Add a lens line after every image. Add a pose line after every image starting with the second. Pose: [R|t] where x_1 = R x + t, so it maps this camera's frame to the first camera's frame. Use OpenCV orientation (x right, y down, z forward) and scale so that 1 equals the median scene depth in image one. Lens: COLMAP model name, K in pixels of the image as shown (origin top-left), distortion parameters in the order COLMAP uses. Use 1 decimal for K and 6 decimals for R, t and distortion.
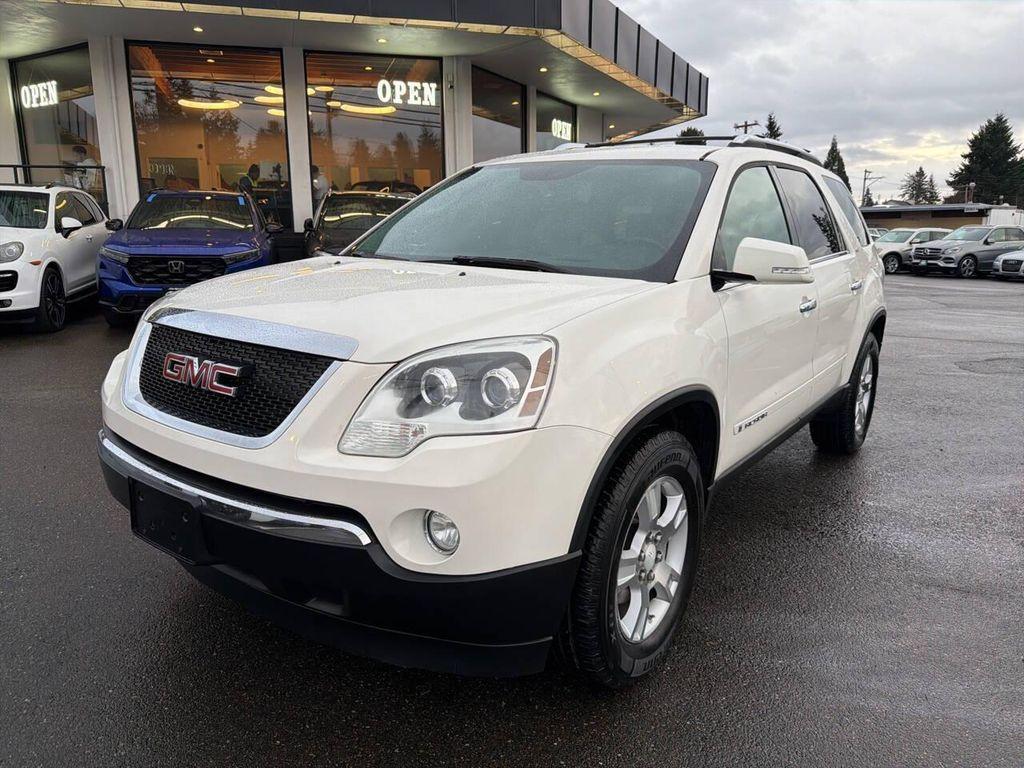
lens RADIAL K [[722.6, 0, 505.9], [0, 722.6, 381.2], [0, 0, 1]] dist [-0.004205, -0.007232]
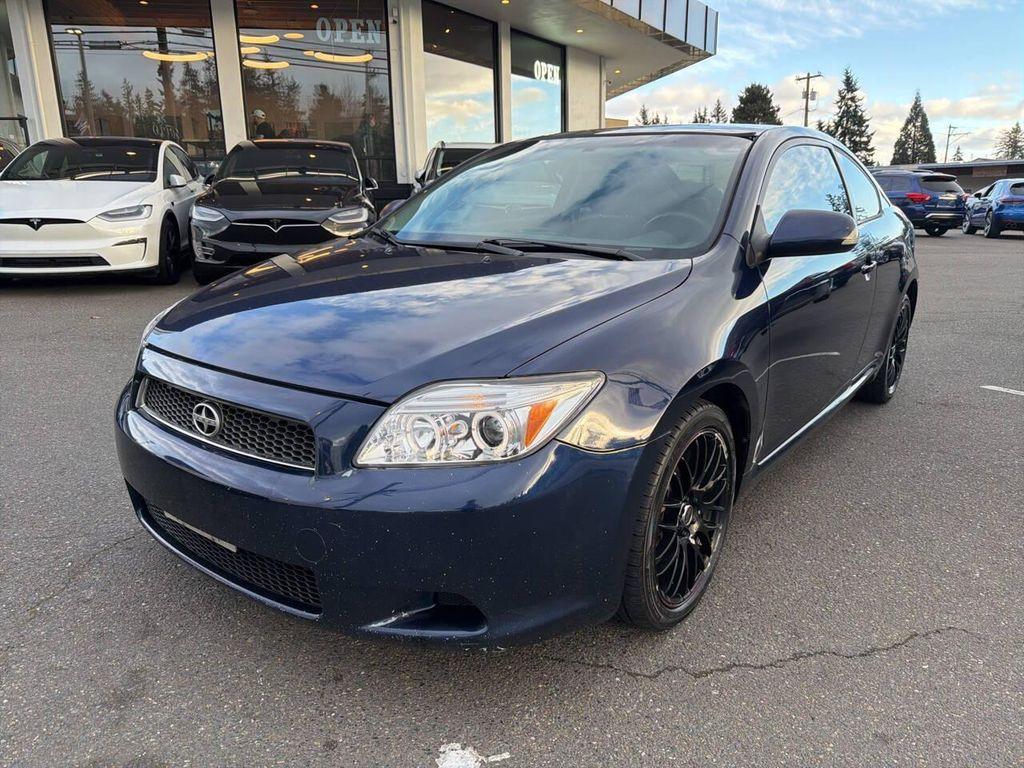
lens RADIAL K [[726.1, 0, 510.3], [0, 726.1, 378.9], [0, 0, 1]] dist [-0.001856, -0.006391]
pose [[0.996227, 0.009538, -0.086265, 0.113765], [-0.006203, 0.999226, 0.038848, 0.003663], [0.086569, -0.038166, 0.995515, 0.063766]]
